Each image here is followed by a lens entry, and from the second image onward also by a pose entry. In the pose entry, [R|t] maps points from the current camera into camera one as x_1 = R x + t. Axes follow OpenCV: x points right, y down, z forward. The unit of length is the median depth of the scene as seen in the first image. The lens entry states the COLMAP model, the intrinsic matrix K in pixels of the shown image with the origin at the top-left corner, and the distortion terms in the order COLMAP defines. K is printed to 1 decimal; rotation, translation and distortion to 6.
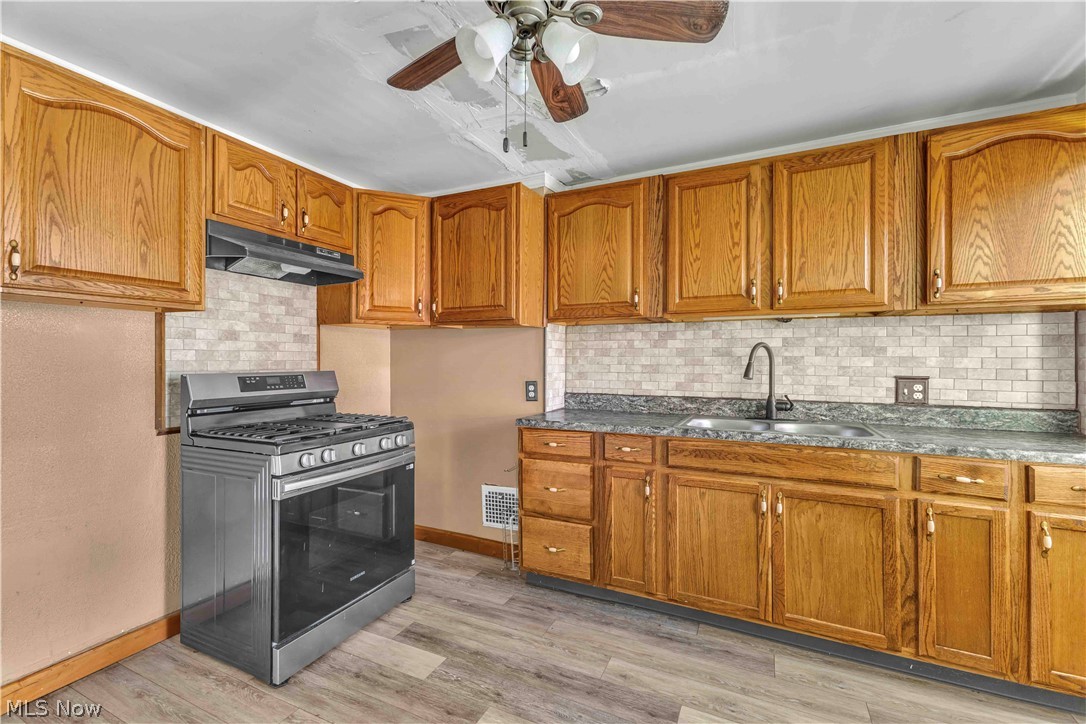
lens RADIAL K [[468.4, 0, 547.0], [0, 468.4, 361.9], [0, 0, 1]] dist [0.013493, -0.002192]
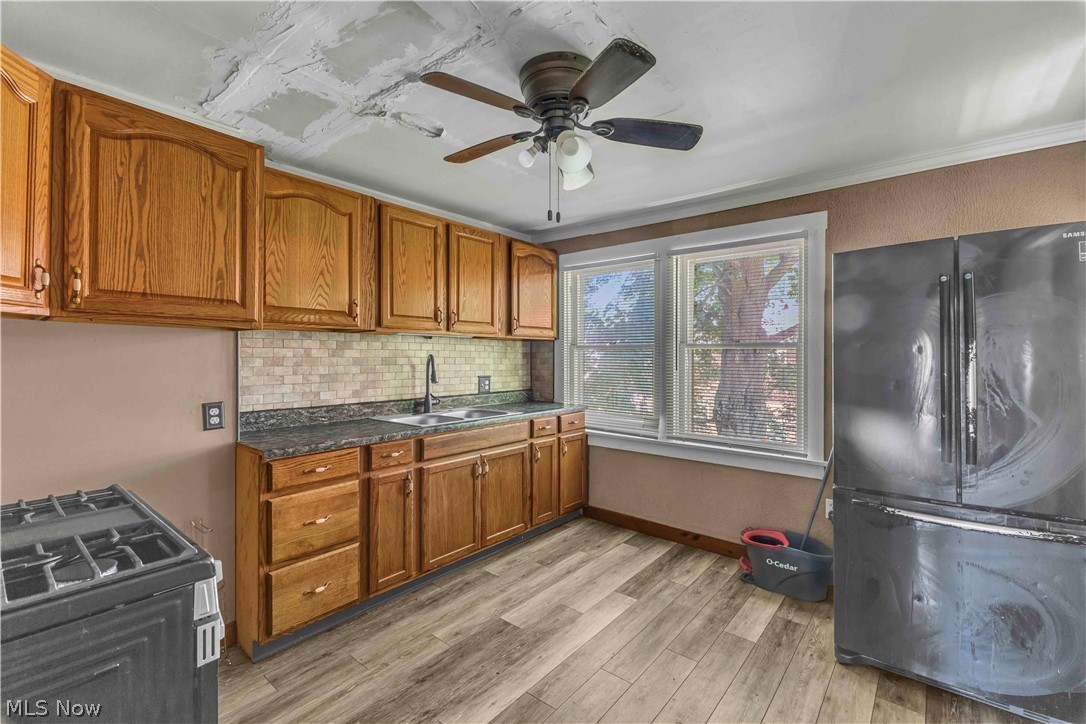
lens RADIAL K [[468.4, 0, 546.5], [0, 468.4, 358.3], [0, 0, 1]] dist [0.013493, -0.002192]
pose [[0.243157, -0.004883, 0.969975, -0.776153], [0.001382, 0.999988, 0.004687, -0.038426], [-0.969986, 0.000201, 0.243161, 0.392160]]
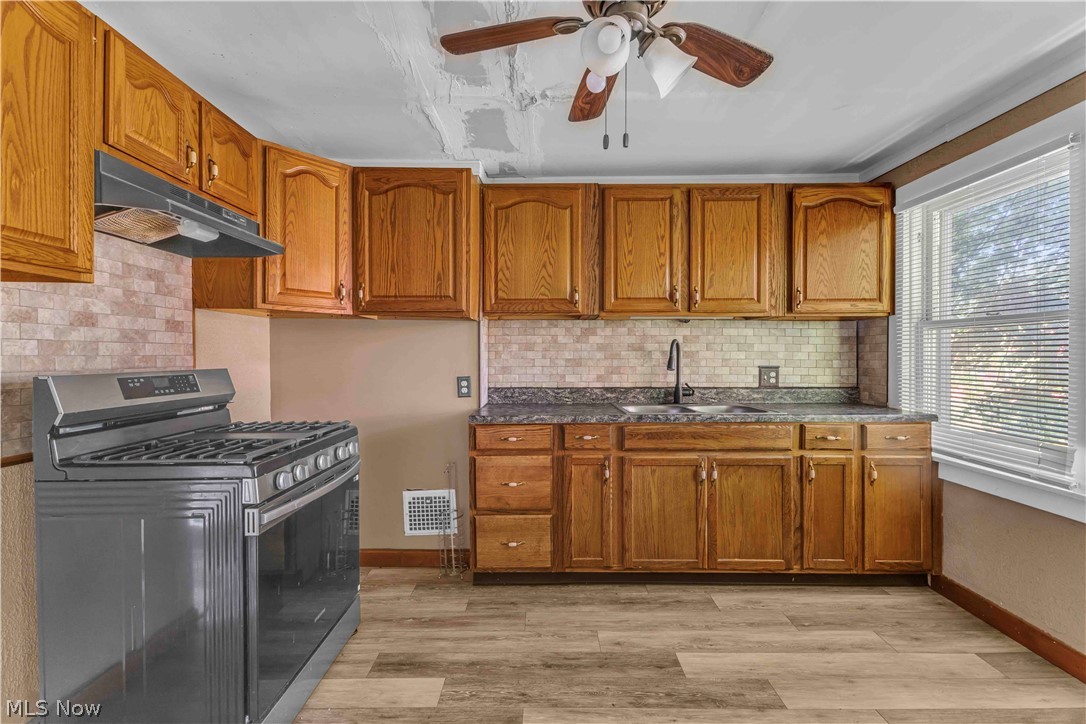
lens RADIAL K [[468.4, 0, 547.1], [0, 468.4, 361.7], [0, 0, 1]] dist [0.013493, -0.002192]
pose [[0.901992, -0.008535, 0.431669, -0.366621], [0.004307, 0.999933, 0.010773, 0.001466], [-0.431732, -0.007858, 0.901968, 0.075569]]
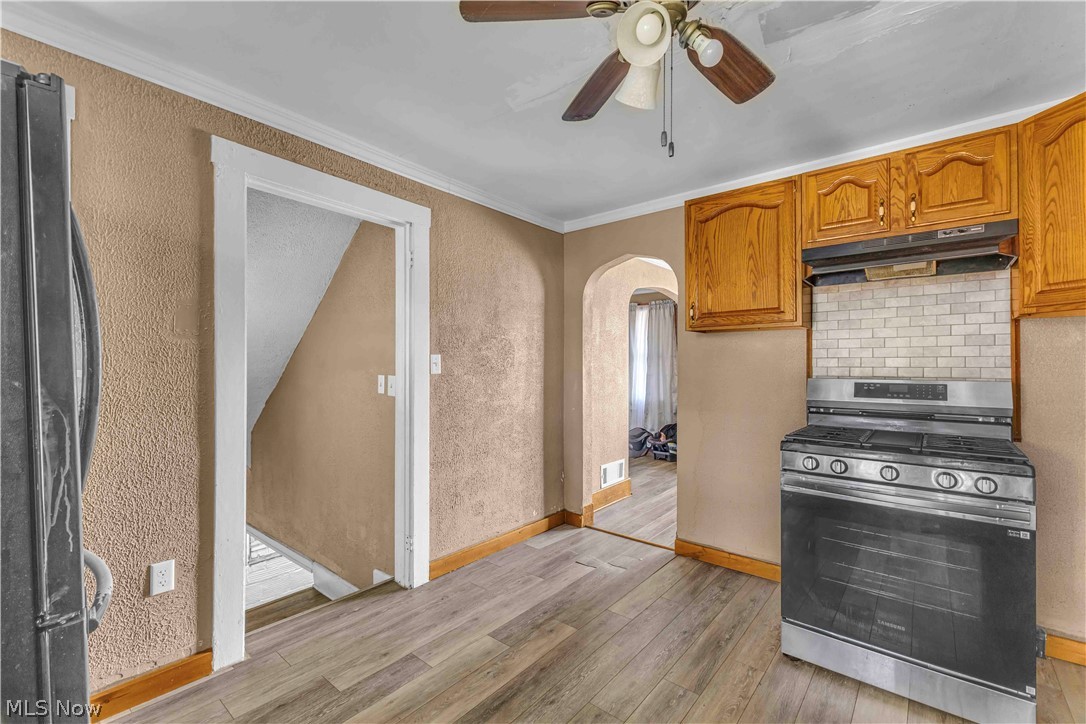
lens RADIAL K [[468.4, 0, 548.0], [0, 468.4, 362.9], [0, 0, 1]] dist [0.013493, -0.002192]
pose [[-0.236671, -0.005907, -0.971572, 0.513319], [-0.005327, 0.999974, -0.004782, -0.003295], [0.971575, 0.004044, -0.236696, 0.559090]]
